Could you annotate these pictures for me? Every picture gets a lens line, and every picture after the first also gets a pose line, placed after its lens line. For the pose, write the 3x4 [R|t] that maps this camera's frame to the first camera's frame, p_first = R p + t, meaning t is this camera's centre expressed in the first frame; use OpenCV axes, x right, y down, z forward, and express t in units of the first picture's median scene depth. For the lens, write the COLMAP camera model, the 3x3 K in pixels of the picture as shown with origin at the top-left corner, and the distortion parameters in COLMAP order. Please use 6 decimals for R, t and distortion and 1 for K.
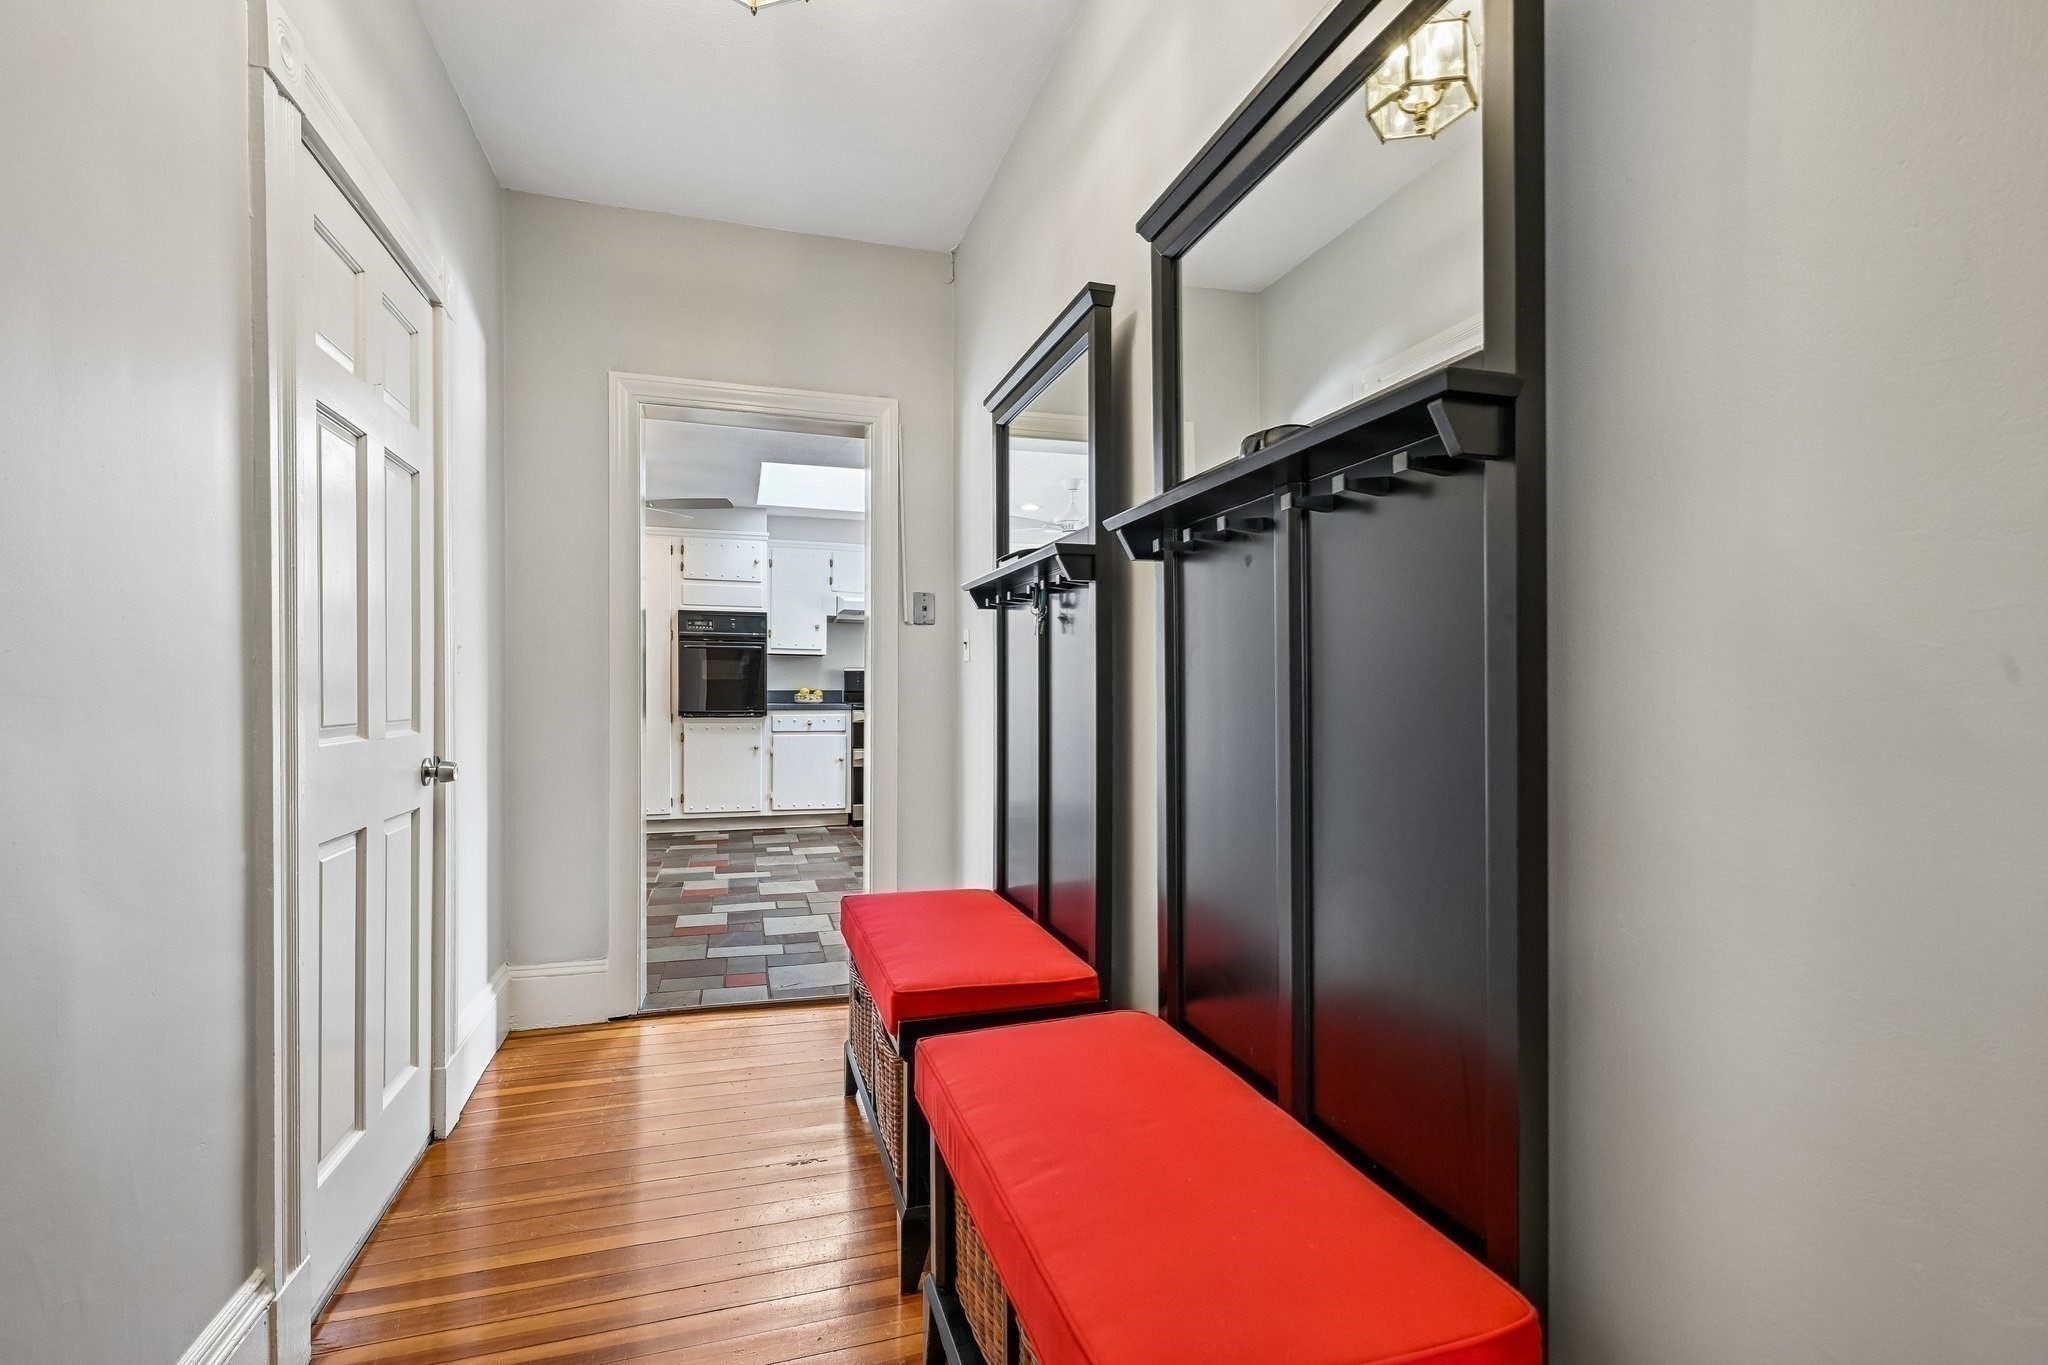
lens RADIAL K [[924.2, 0, 1030.0], [0, 924.2, 708.3], [0, 0, 1]] dist [0.001058, 0.000158]
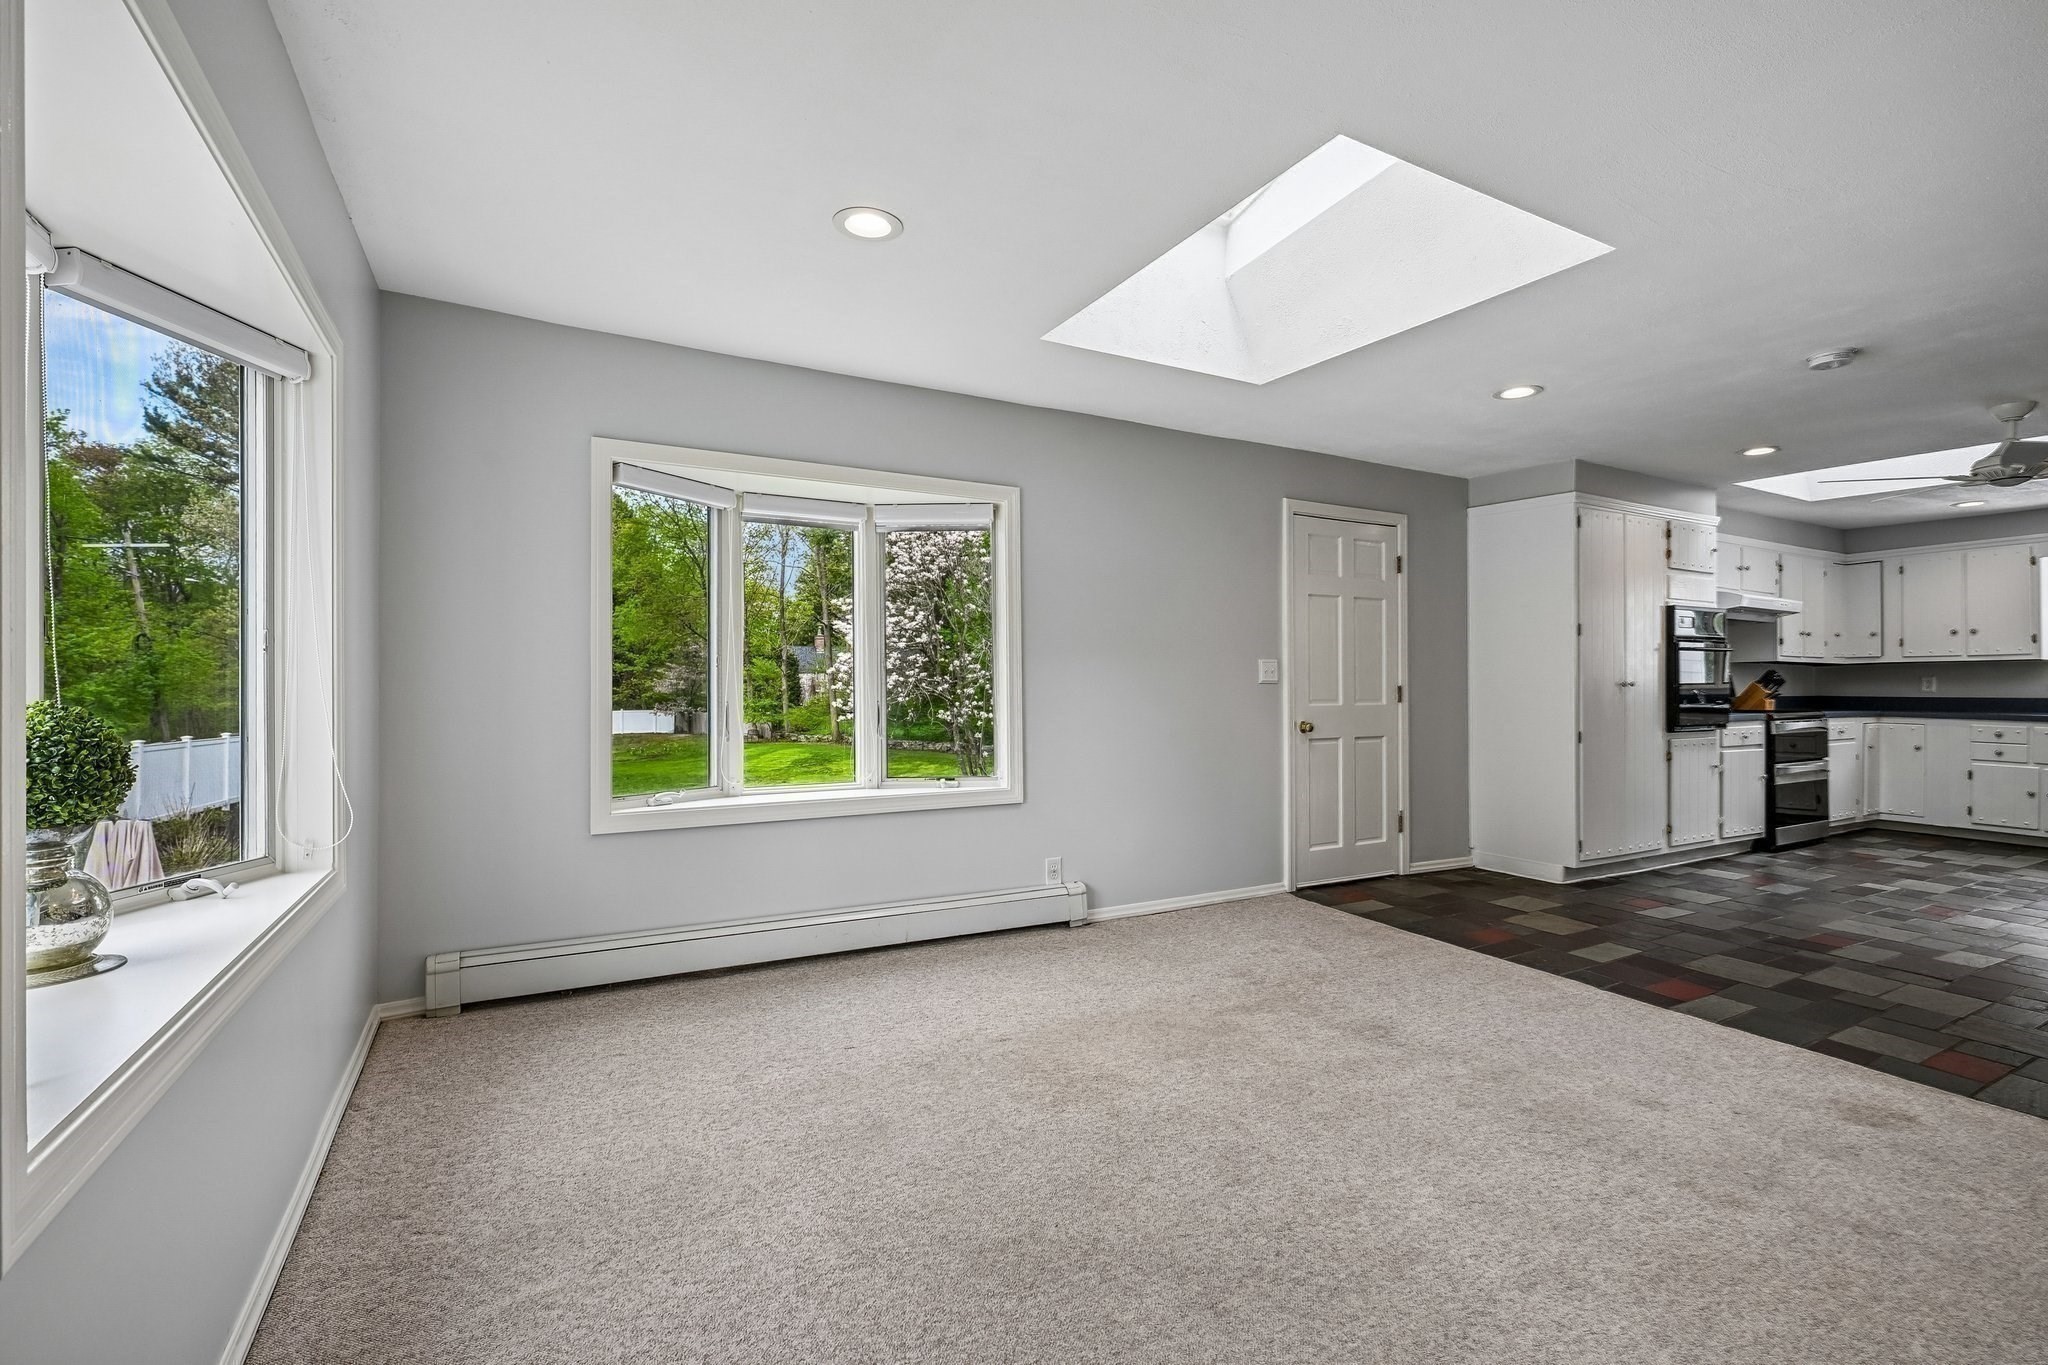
lens RADIAL K [[922.3, 0, 1025.8], [0, 922.3, 686.1], [0, 0, 1]] dist [0.001514, 0.000726]
pose [[0.980778, -0.006593, 0.195017, -1.092718], [0.010405, 0.999774, -0.018529, -0.022438], [-0.194851, 0.020202, 0.980625, 0.283669]]
